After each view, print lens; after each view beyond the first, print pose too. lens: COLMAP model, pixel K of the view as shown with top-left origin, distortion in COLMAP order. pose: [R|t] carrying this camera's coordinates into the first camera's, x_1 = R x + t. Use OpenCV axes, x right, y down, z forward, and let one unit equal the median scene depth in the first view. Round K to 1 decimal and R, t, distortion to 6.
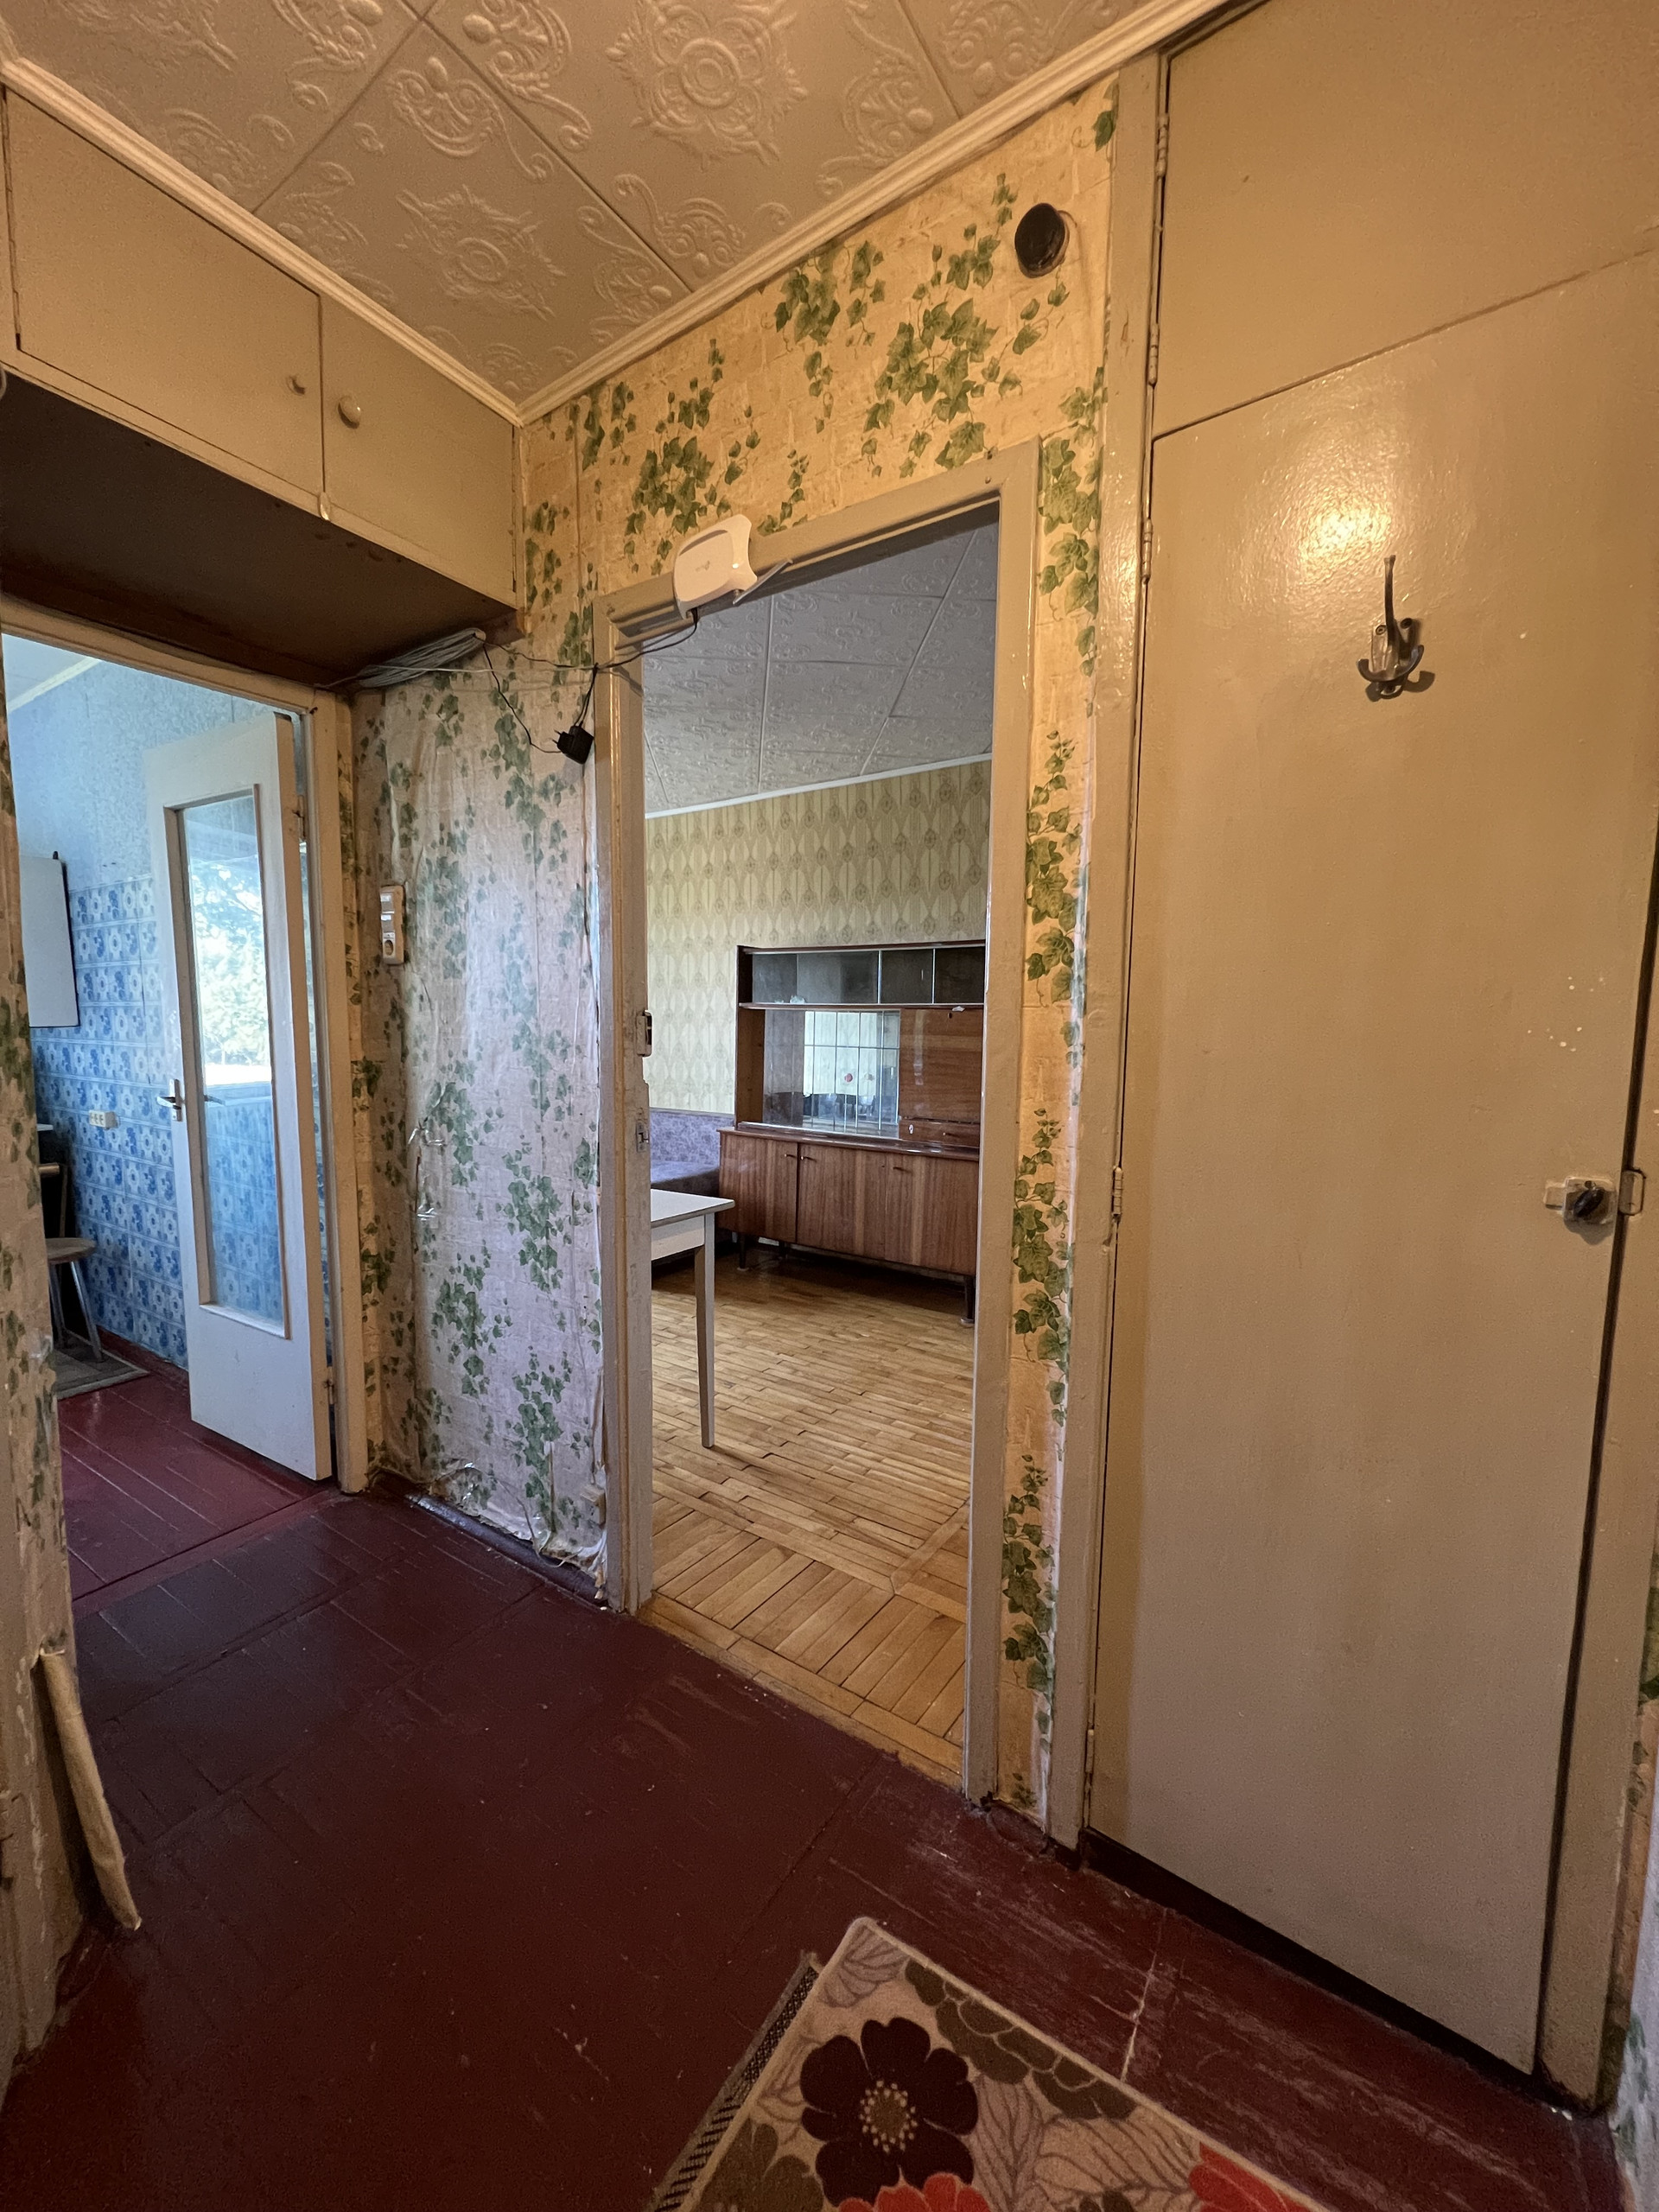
lens RADIAL K [[886.9, 0, 826.2], [0, 886.9, 1105.1], [0, 0, 1]] dist [-0.010724, -0.000232]
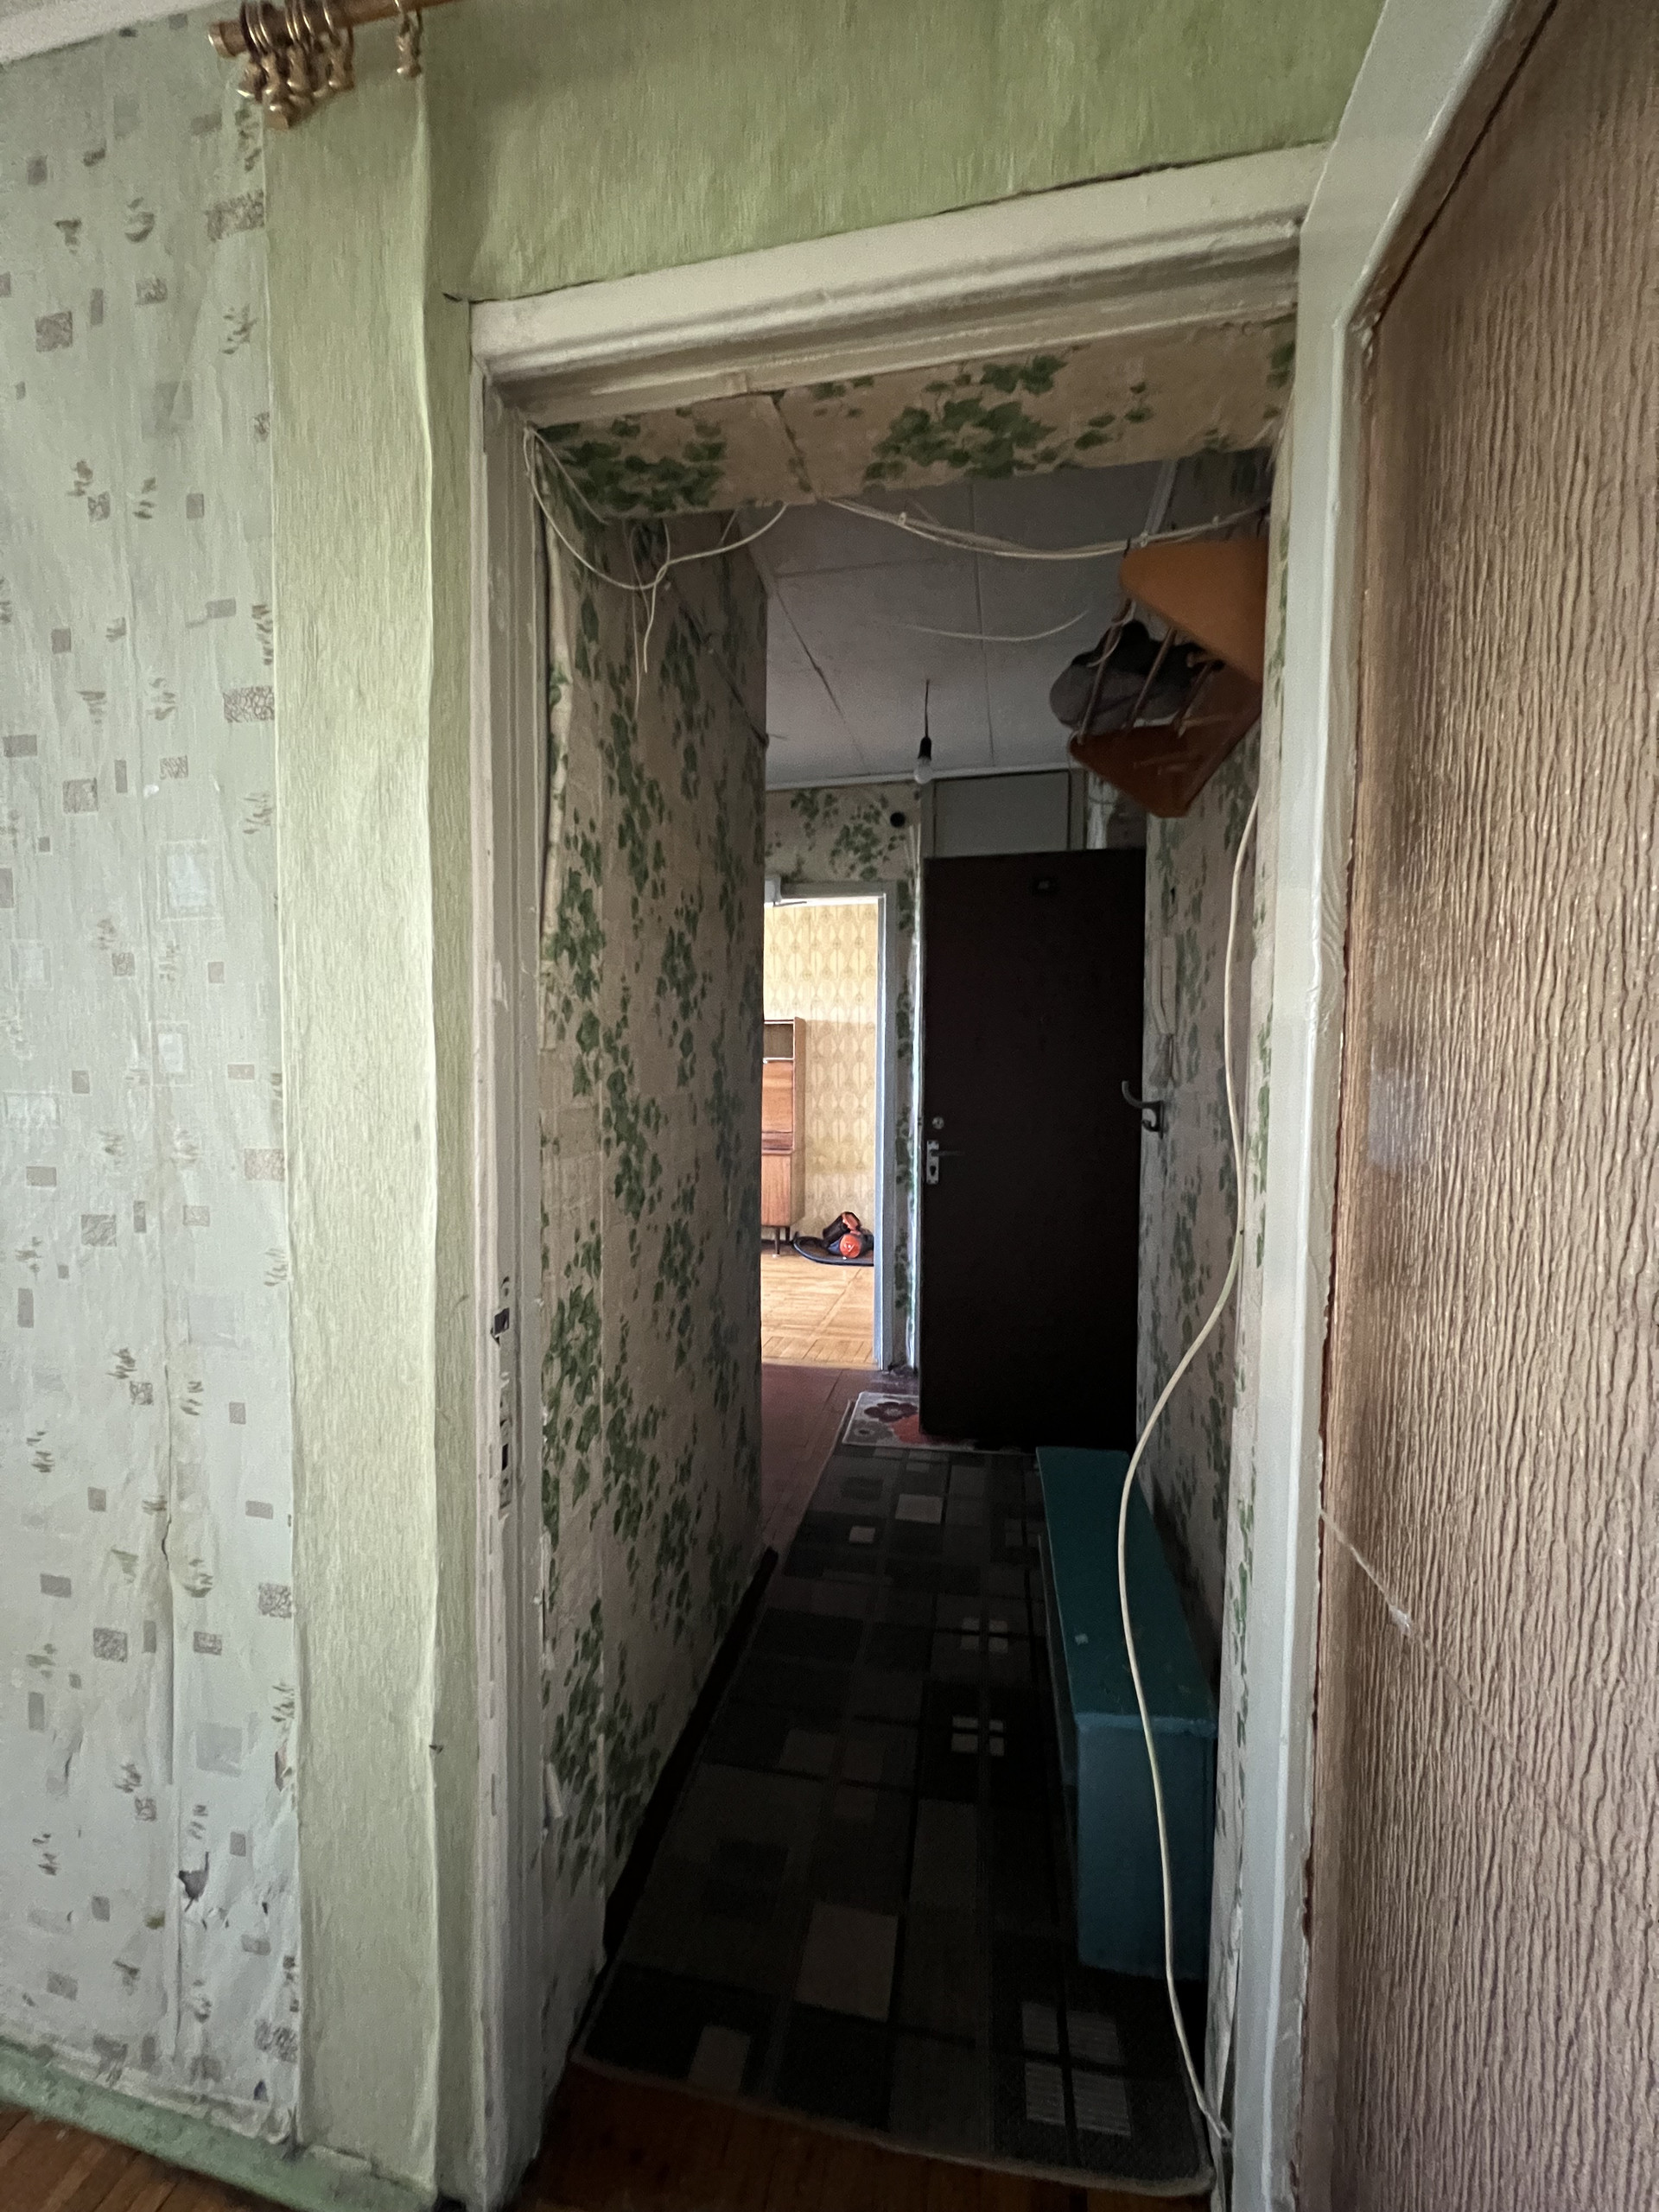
lens RADIAL K [[883.3, 0, 833.5], [0, 883.3, 1107.1], [0, 0, 1]] dist [-0.000946, 0.000188]
pose [[0.922183, -0.024072, 0.386005, -1.061871], [0.041086, 0.998511, -0.035886, 0.104934], [-0.384566, 0.048953, 0.921798, -1.538754]]
